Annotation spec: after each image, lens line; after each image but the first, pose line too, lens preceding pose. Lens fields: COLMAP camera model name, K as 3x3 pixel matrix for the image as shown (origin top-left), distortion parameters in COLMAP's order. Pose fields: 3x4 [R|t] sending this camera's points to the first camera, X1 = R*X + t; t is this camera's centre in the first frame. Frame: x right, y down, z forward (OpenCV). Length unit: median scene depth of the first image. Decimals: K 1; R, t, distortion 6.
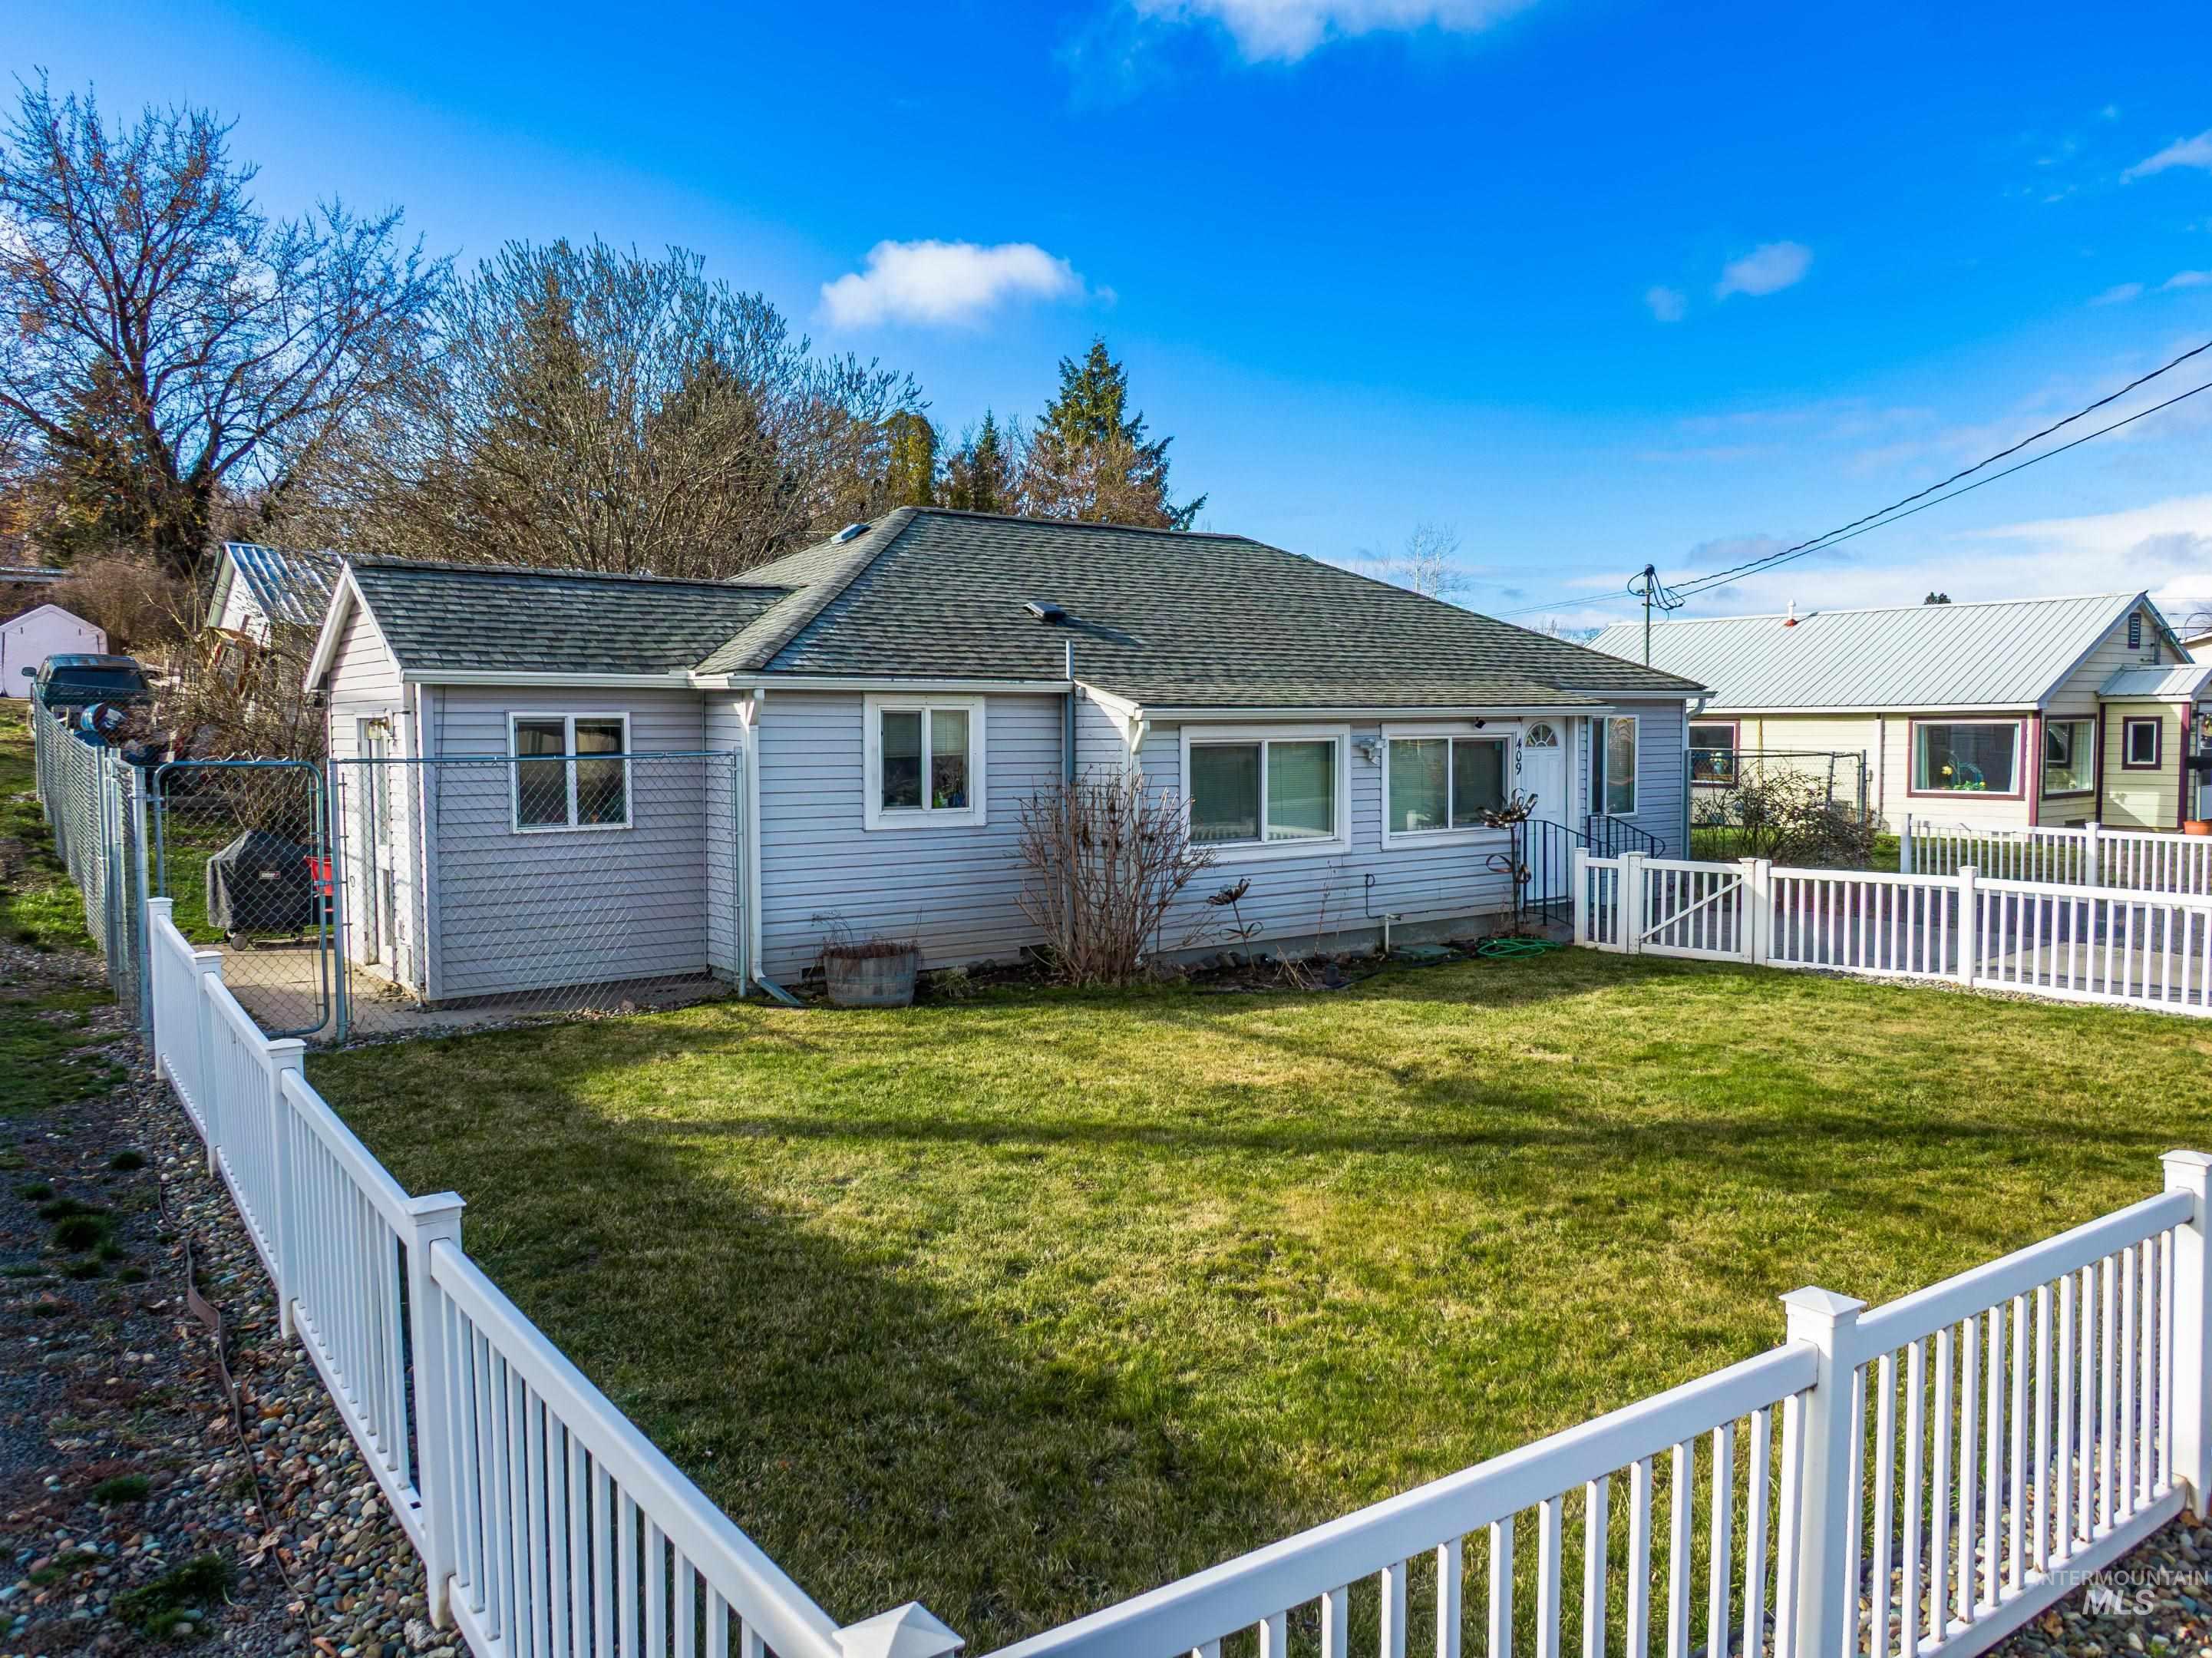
lens RADIAL K [[1557.9, 0, 1109.6], [0, 1557.9, 842.0], [0, 0, 1]] dist [0.059067, -0.093163]
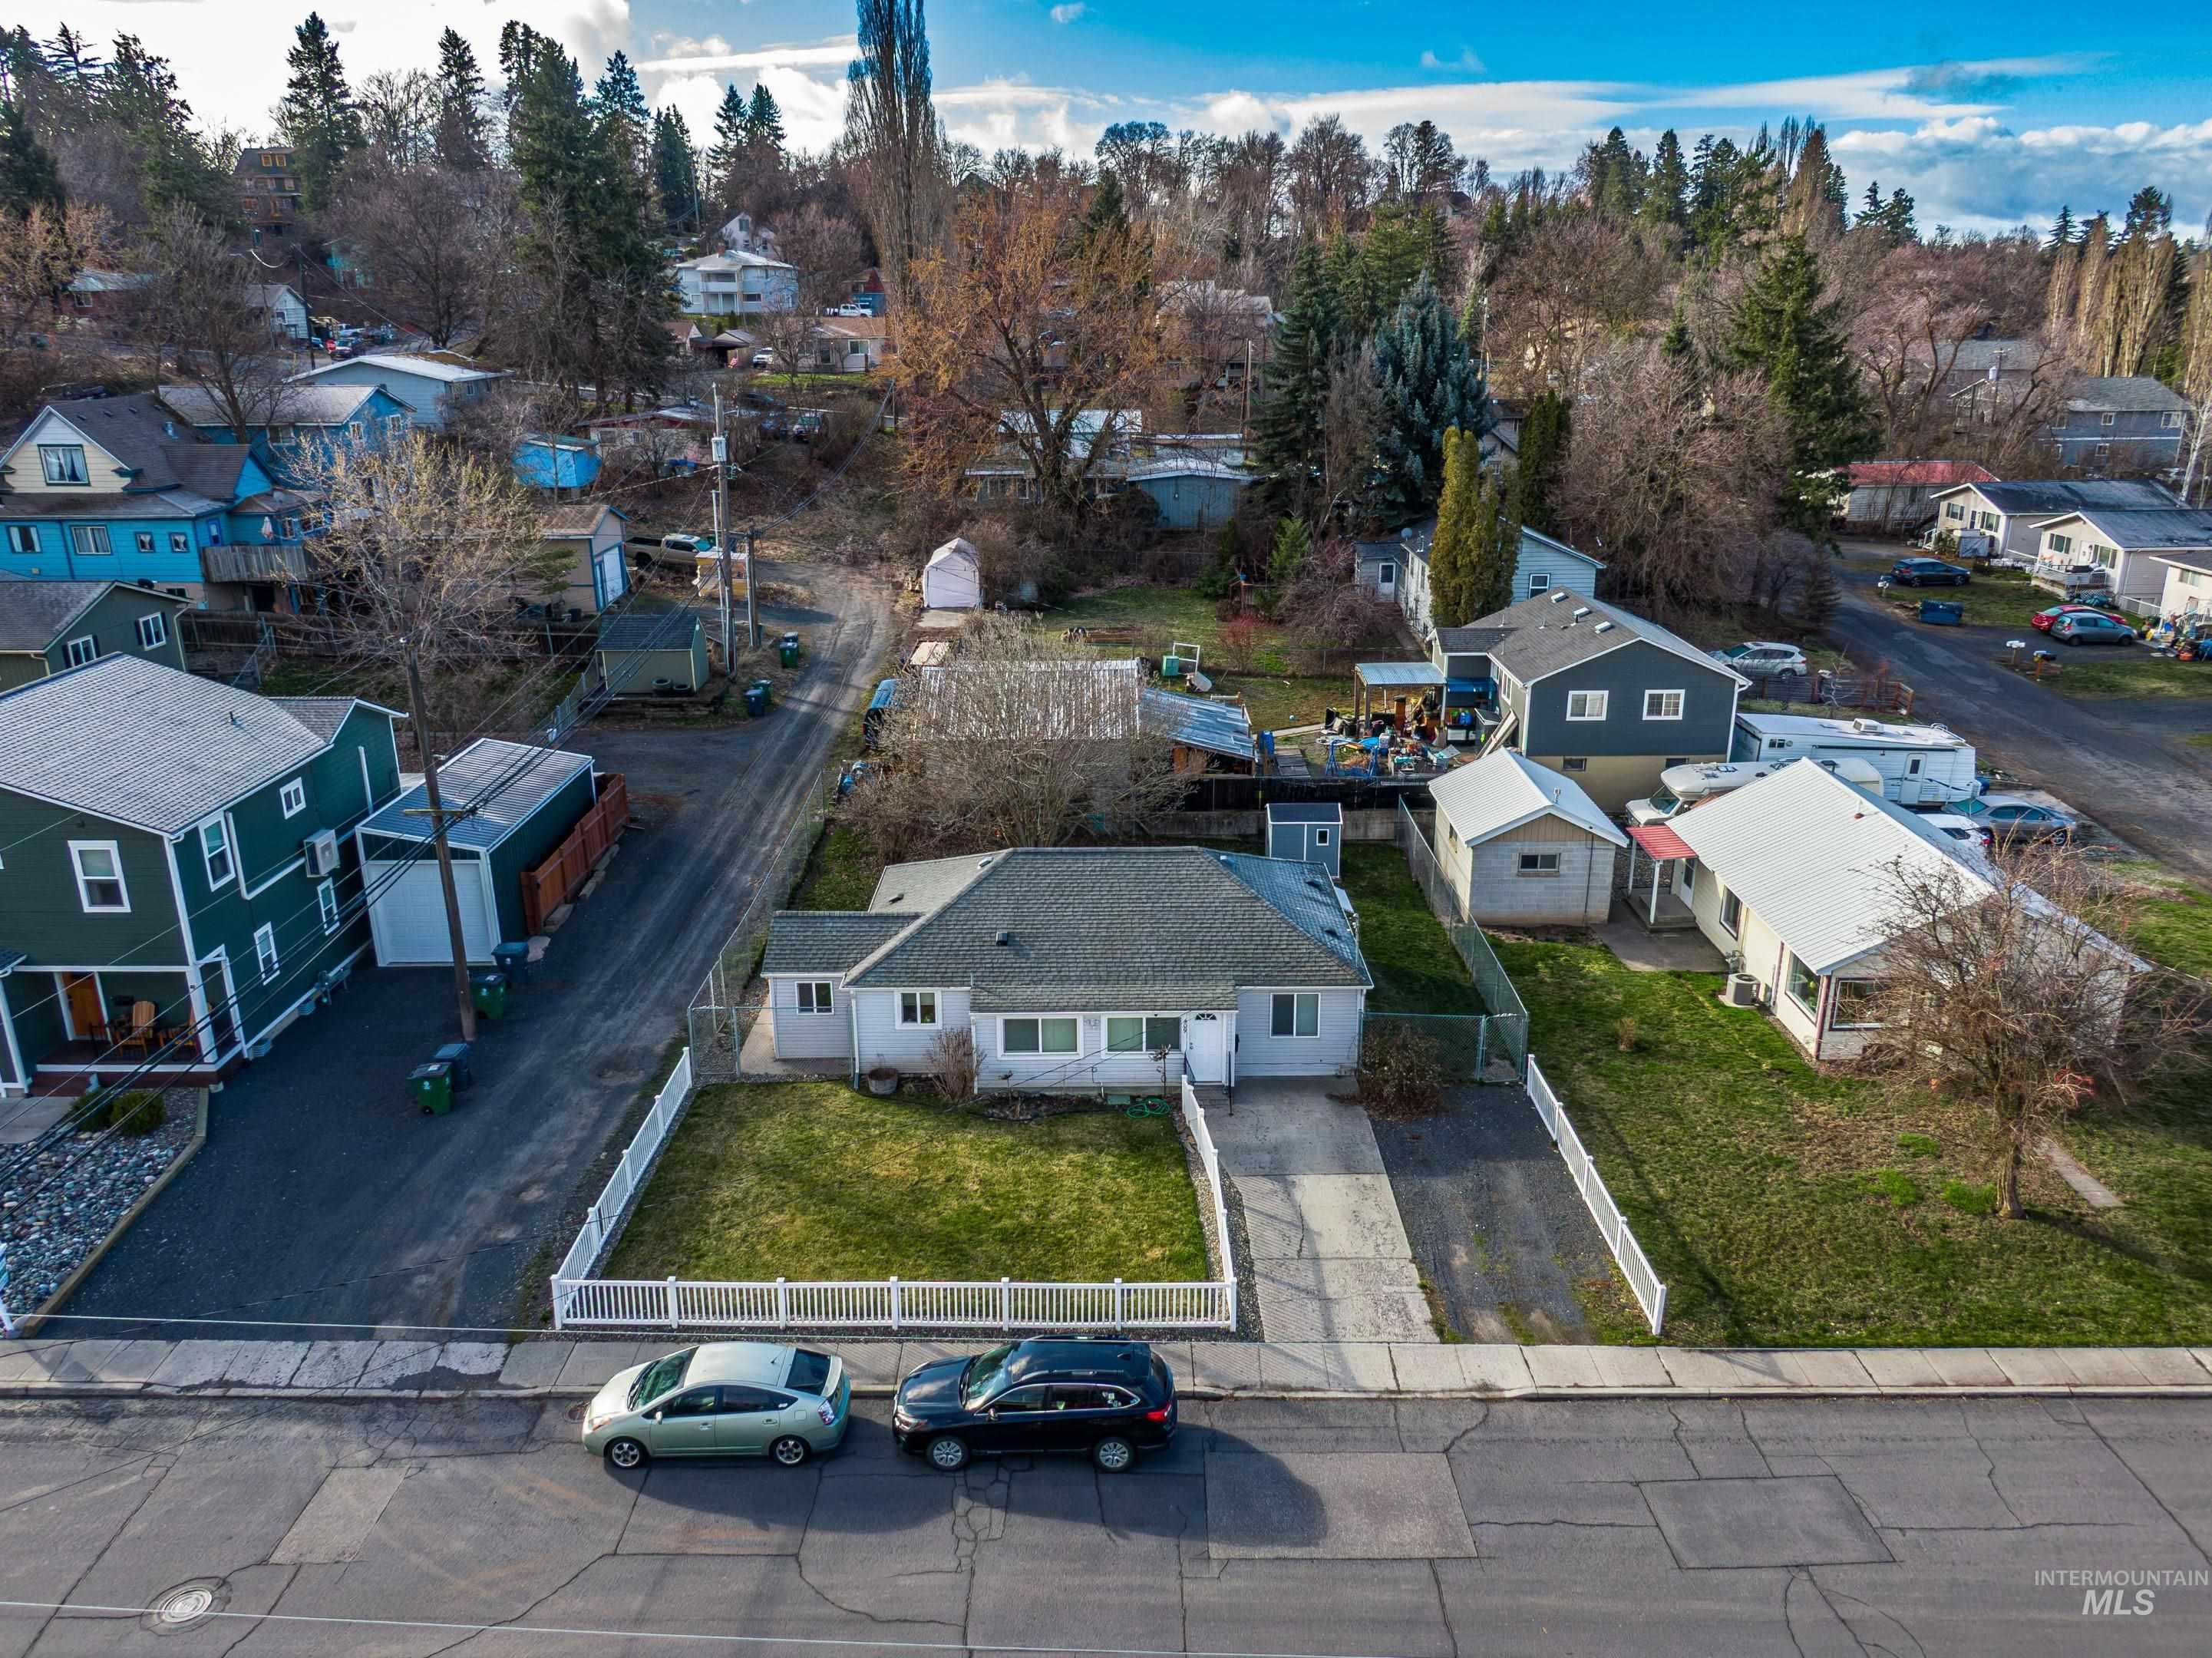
lens RADIAL K [[1582.4, 0, 1108.5], [0, 1582.4, 821.2], [0, 0, 1]] dist [0.040286, -0.065442]
pose [[0.796428, 0.195518, -0.572254, 1.632273], [-0.042932, 0.962185, 0.268993, -1.093262], [0.603208, -0.189666, 0.774705, -0.932472]]
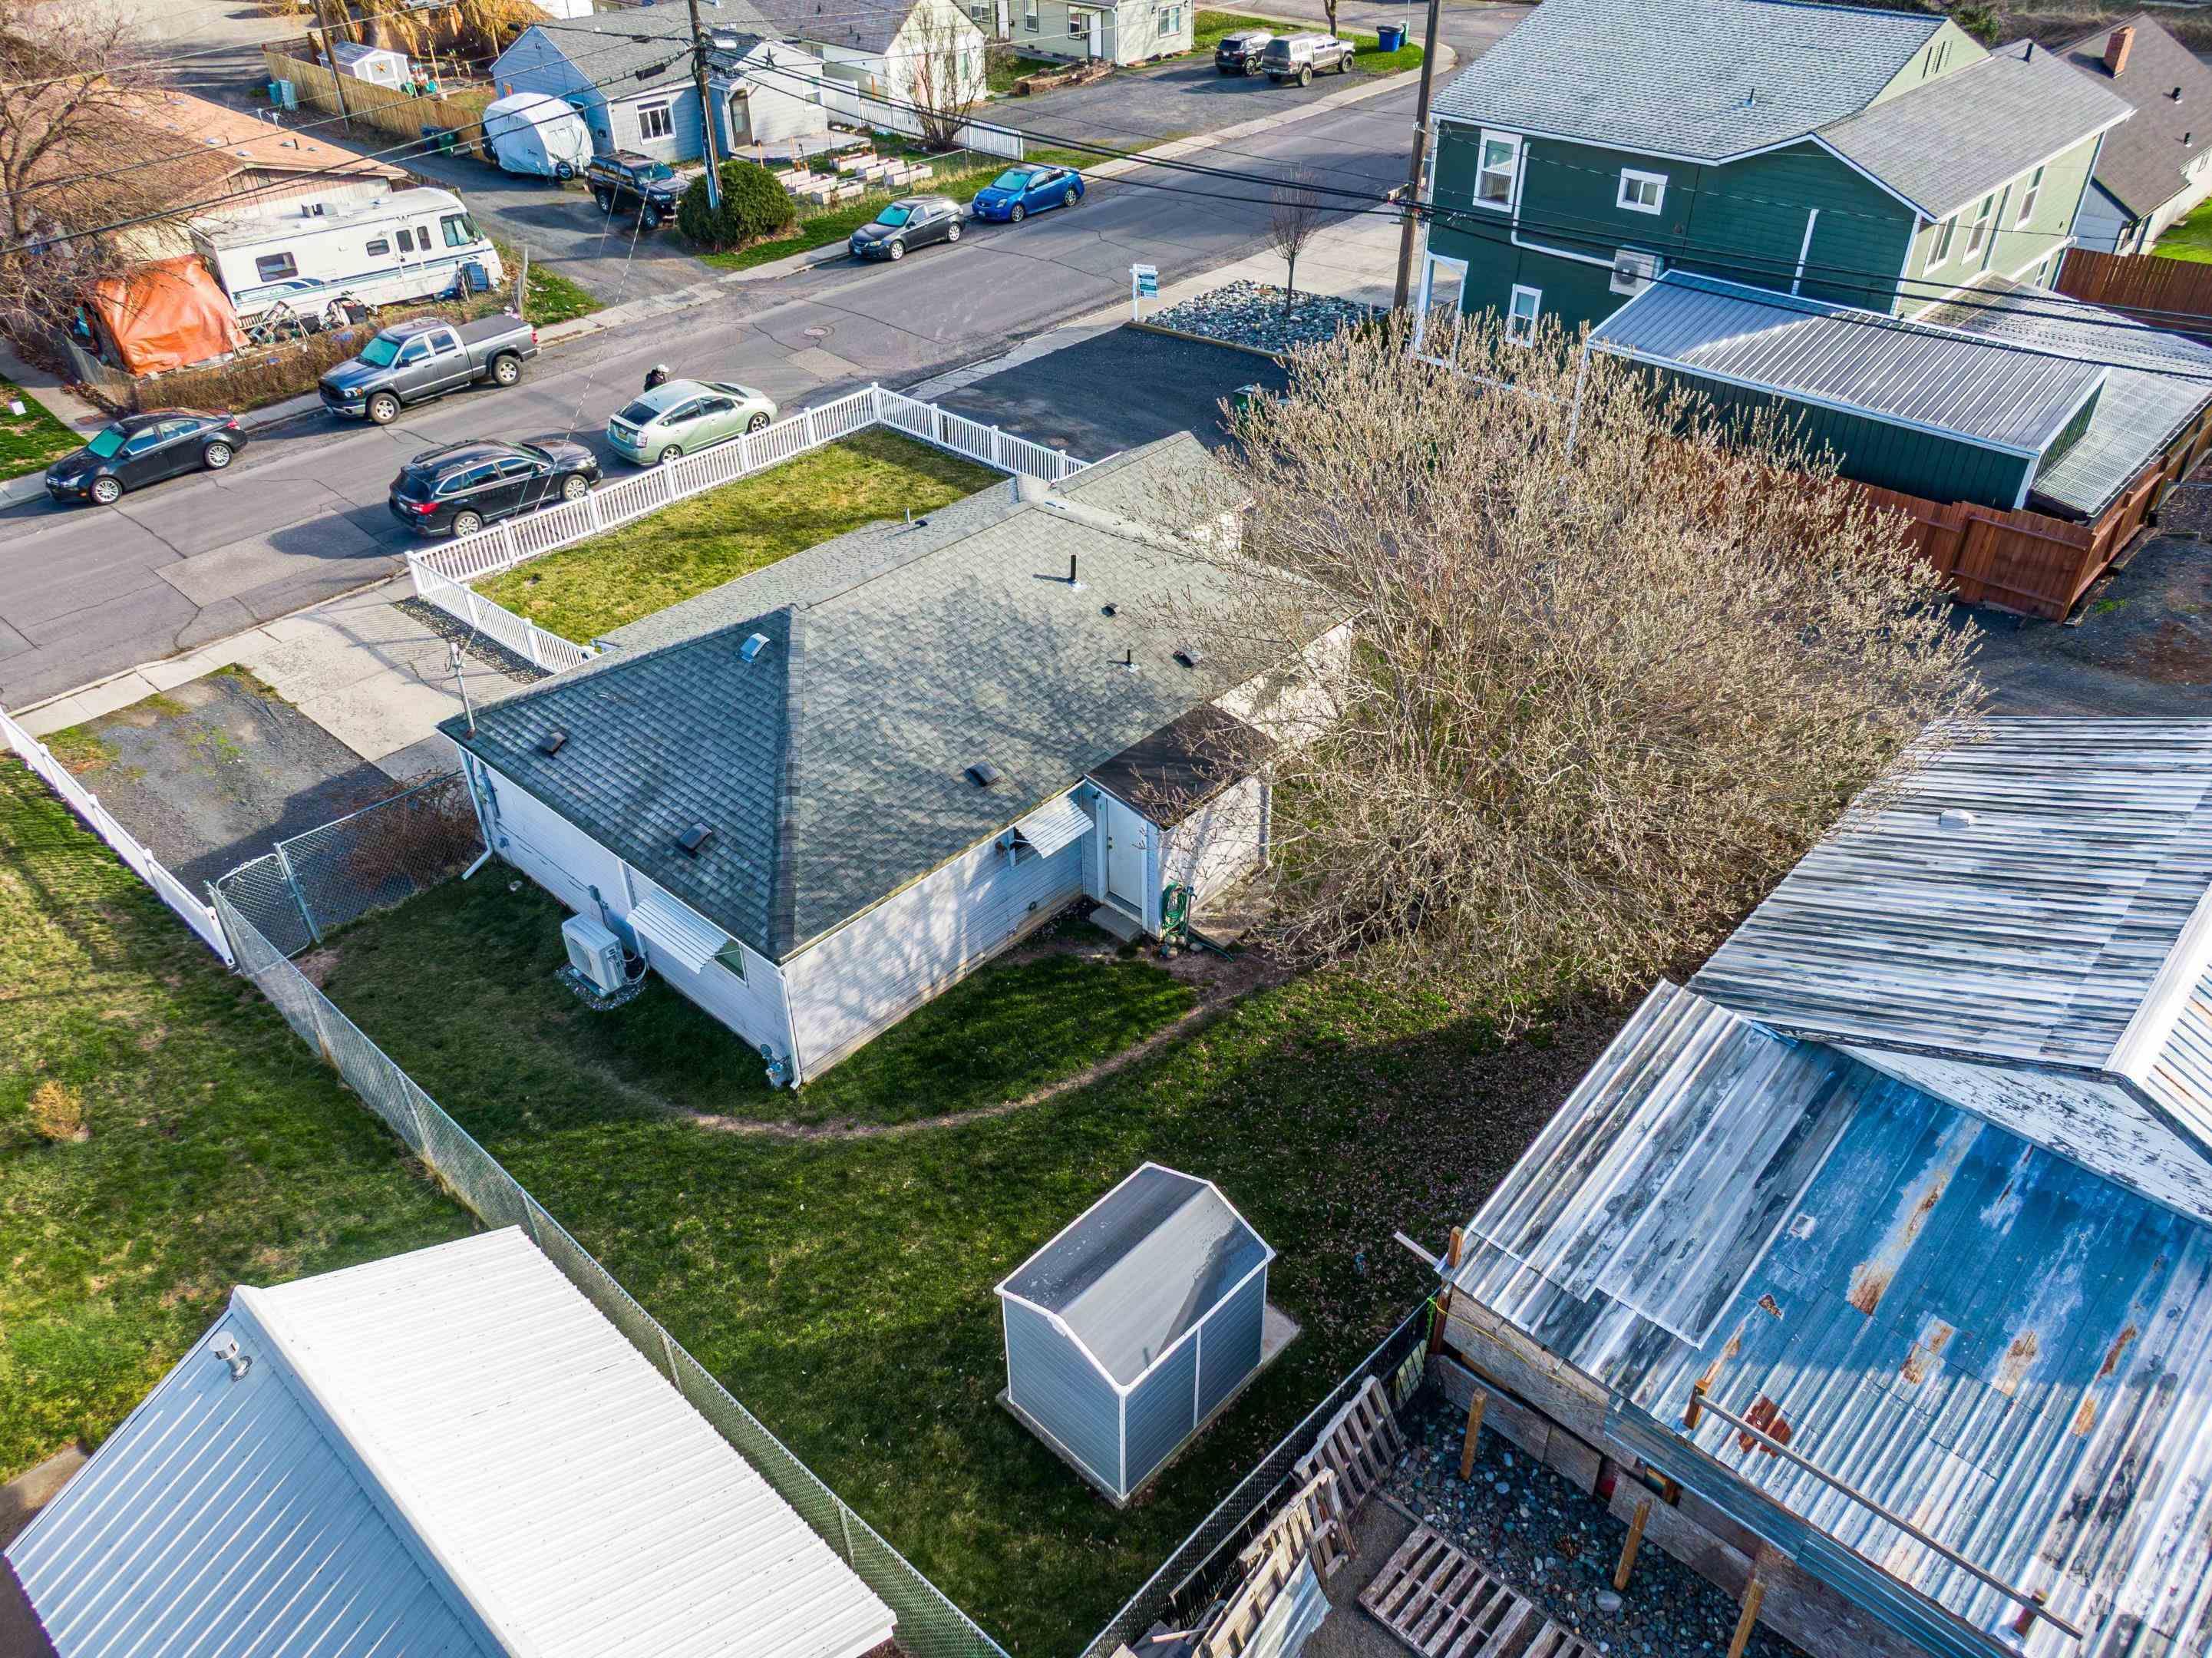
lens RADIAL K [[1557.9, 0, 1109.6], [0, 1557.9, 842.0], [0, 0, 1]] dist [0.059067, -0.093163]
pose [[-0.984377, 0.120660, -0.128229, 0.031222], [0.007729, 0.757182, 0.653158, -1.139972], [0.175903, 0.641963, -0.746285, 2.825036]]
